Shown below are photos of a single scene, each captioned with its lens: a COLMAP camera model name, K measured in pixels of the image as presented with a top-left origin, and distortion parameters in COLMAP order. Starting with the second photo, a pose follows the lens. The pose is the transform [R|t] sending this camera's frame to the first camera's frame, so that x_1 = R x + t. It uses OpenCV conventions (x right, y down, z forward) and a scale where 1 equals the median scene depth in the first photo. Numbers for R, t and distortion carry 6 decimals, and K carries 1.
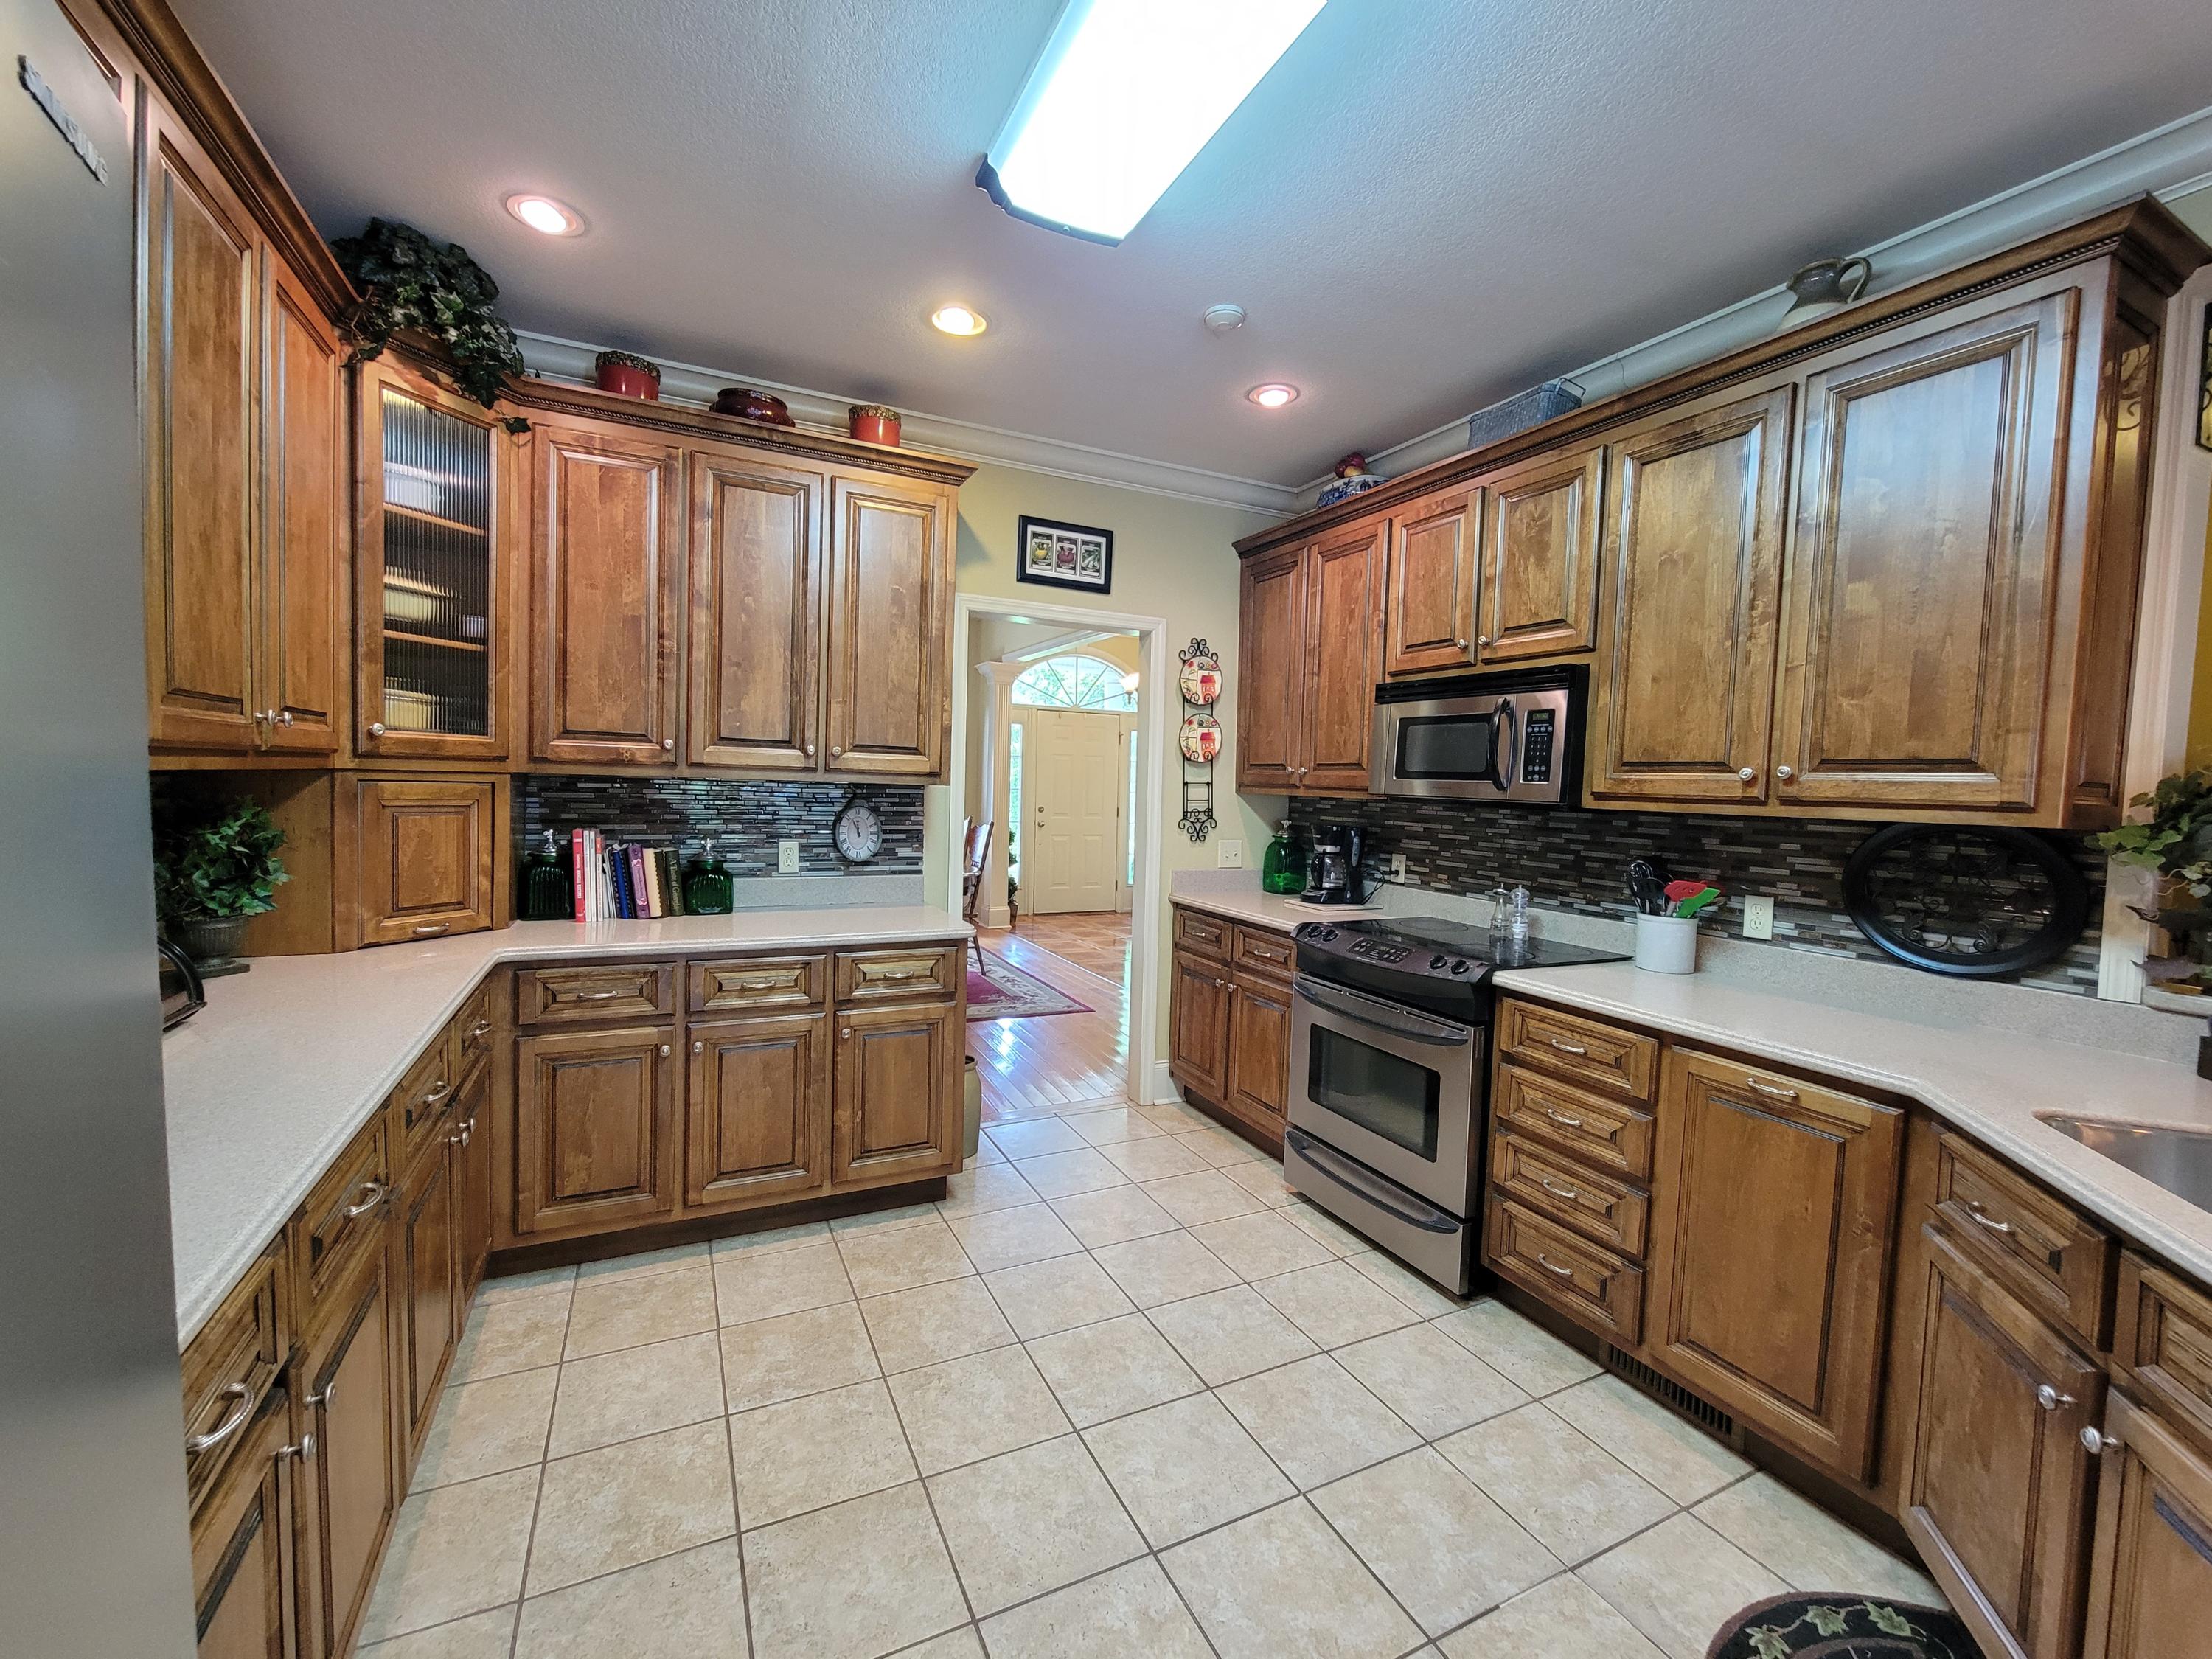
lens RADIAL K [[894.6, 0, 1106.0], [0, 894.6, 829.5], [0, 0, 1]] dist [0.000738, -0.006030]
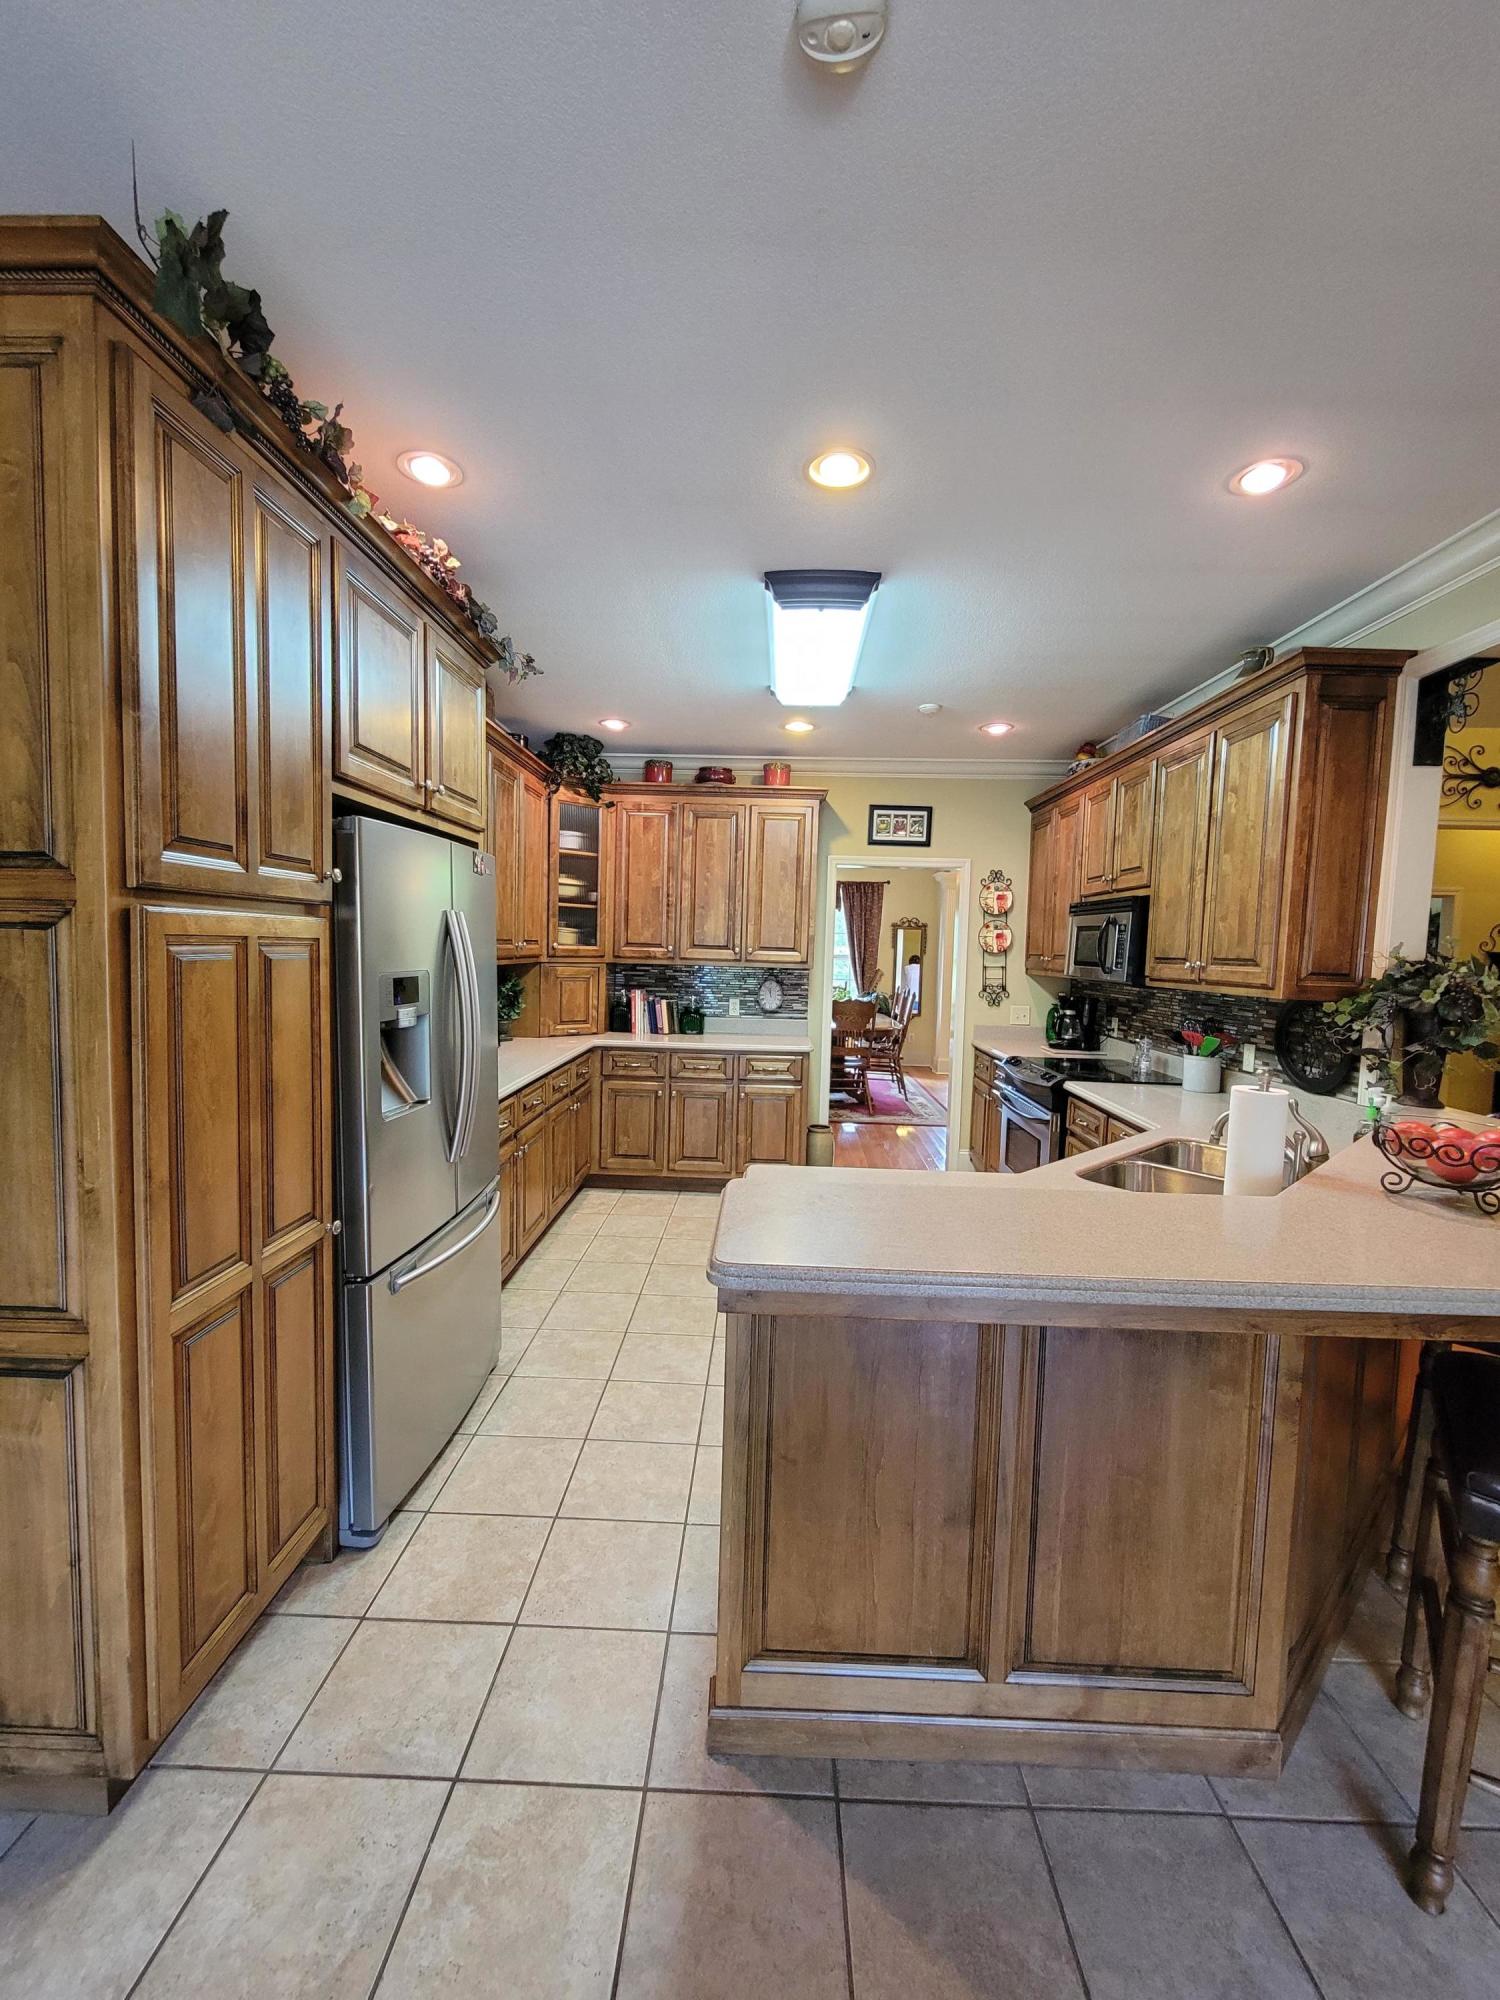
lens RADIAL K [[808.8, 0, 752.8], [0, 808.8, 1006.4], [0, 0, 1]] dist [0.000738, -0.006030]
pose [[0.886559, 0.025458, -0.461914, 0.530189], [-0.023066, 0.999675, 0.010826, 0.012300], [0.462040, 0.001057, 0.886859, -0.546760]]
